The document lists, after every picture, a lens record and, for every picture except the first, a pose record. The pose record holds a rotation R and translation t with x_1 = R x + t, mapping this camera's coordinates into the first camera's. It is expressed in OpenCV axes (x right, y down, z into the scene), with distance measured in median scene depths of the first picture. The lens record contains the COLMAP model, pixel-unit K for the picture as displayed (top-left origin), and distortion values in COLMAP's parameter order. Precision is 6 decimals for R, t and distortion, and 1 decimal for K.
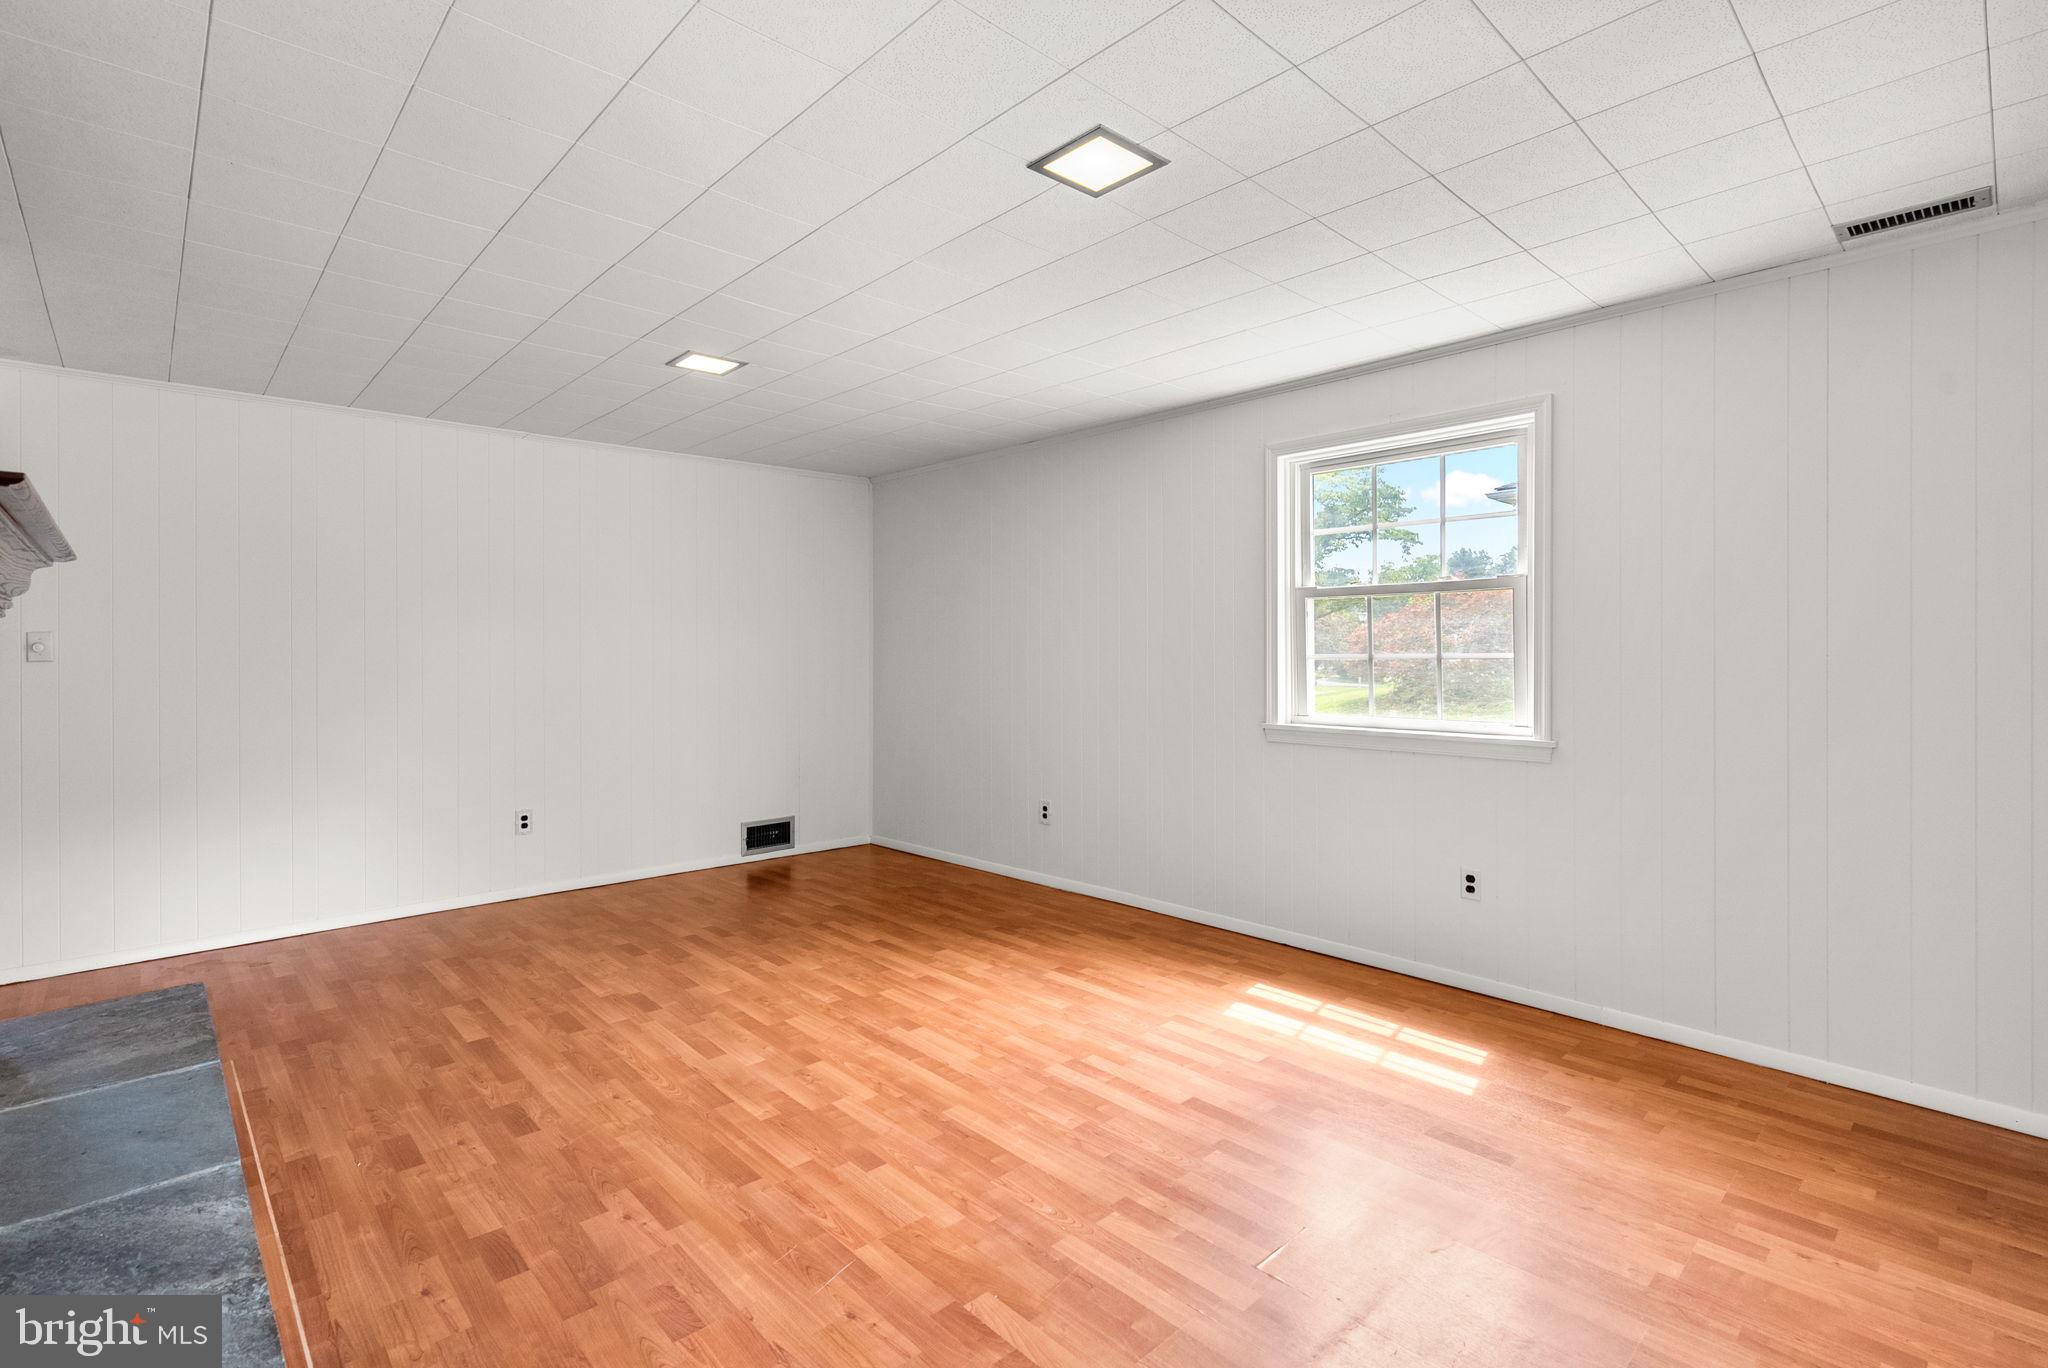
lens RADIAL K [[941.0, 0, 1024.7], [0, 941.0, 668.7], [0, 0, 1]] dist [0.002386, 0.000451]
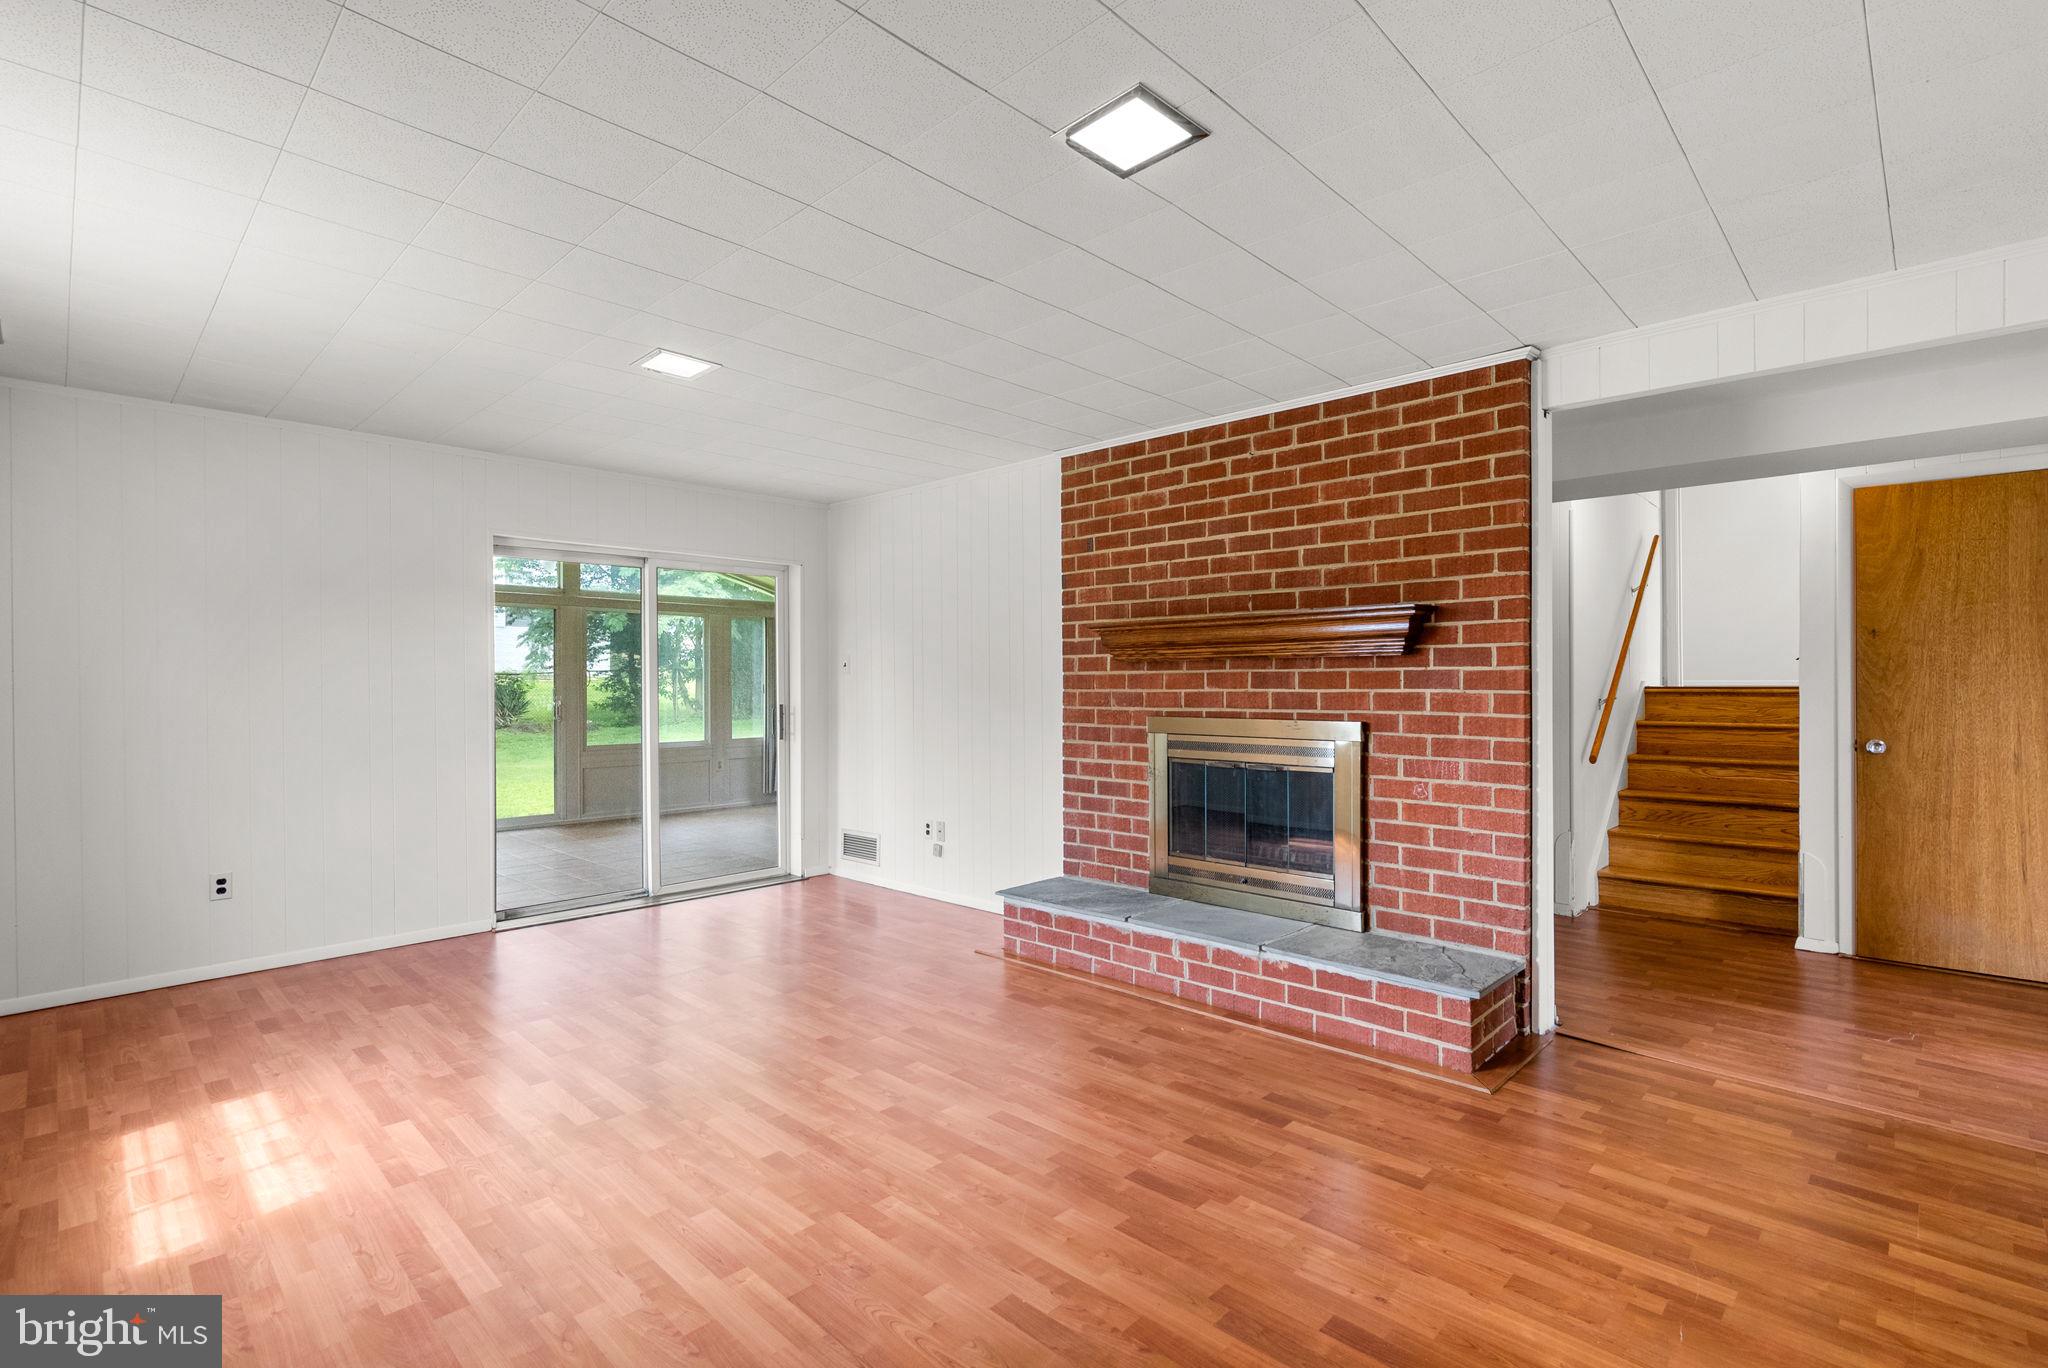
lens RADIAL K [[941.0, 0, 1021.6], [0, 941.0, 679.5], [0, 0, 1]] dist [0.002386, 0.000451]
pose [[-0.999105, 0.007325, -0.041649, -0.299449], [0.006824, 0.999903, 0.012158, -0.023606], [0.041734, 0.011863, -0.999058, 1.810067]]
